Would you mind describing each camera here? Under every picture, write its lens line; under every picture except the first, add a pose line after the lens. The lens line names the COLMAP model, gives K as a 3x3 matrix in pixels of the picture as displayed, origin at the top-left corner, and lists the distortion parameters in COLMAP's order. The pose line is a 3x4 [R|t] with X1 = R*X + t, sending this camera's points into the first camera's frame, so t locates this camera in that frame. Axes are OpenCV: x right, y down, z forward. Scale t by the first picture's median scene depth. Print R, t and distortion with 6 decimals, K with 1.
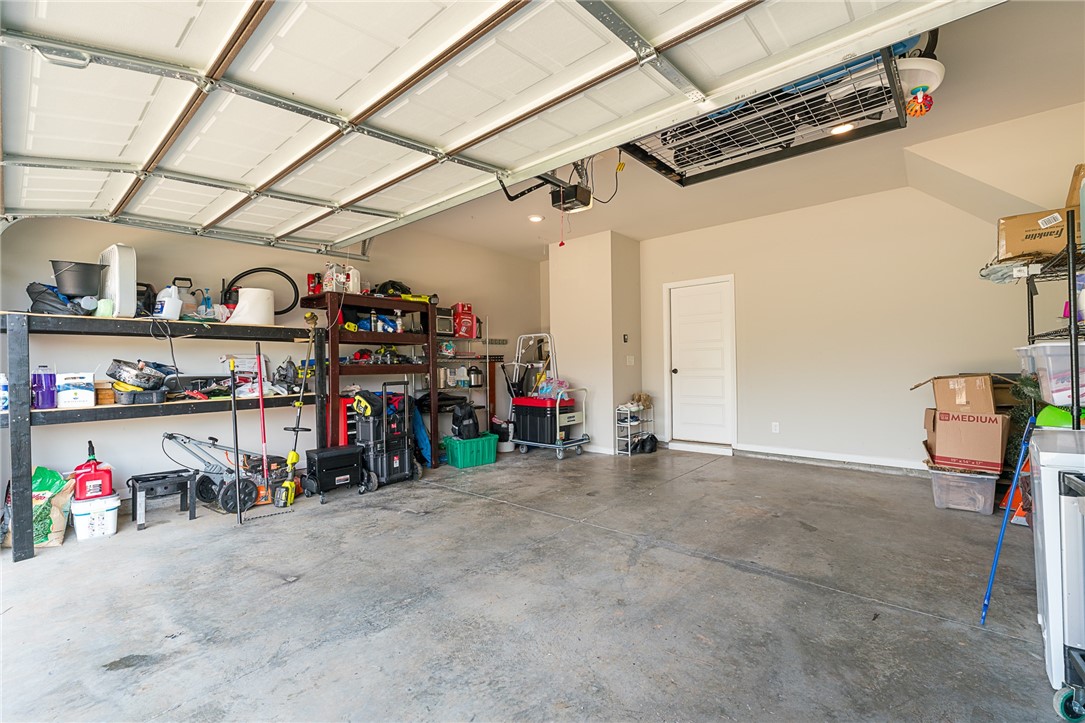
lens RADIAL K [[490.6, 0, 542.3], [0, 490.6, 359.8], [0, 0, 1]] dist [0.002605, 0.000091]
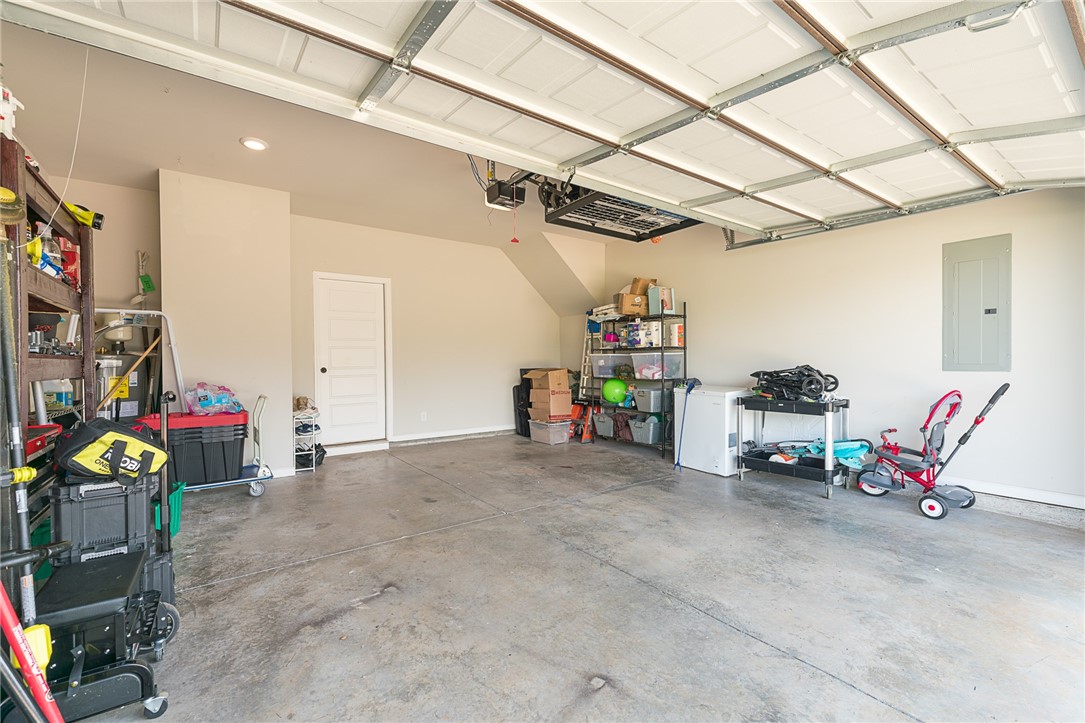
lens RADIAL K [[481.5, 0, 541.5], [0, 481.5, 361.1], [0, 0, 1]] dist [0.002752, -0.000003]
pose [[0.175601, 0.012005, 0.984388, -0.956480], [-0.006875, 0.999916, -0.010968, 0.023362], [-0.984437, -0.004842, 0.175669, 0.796208]]
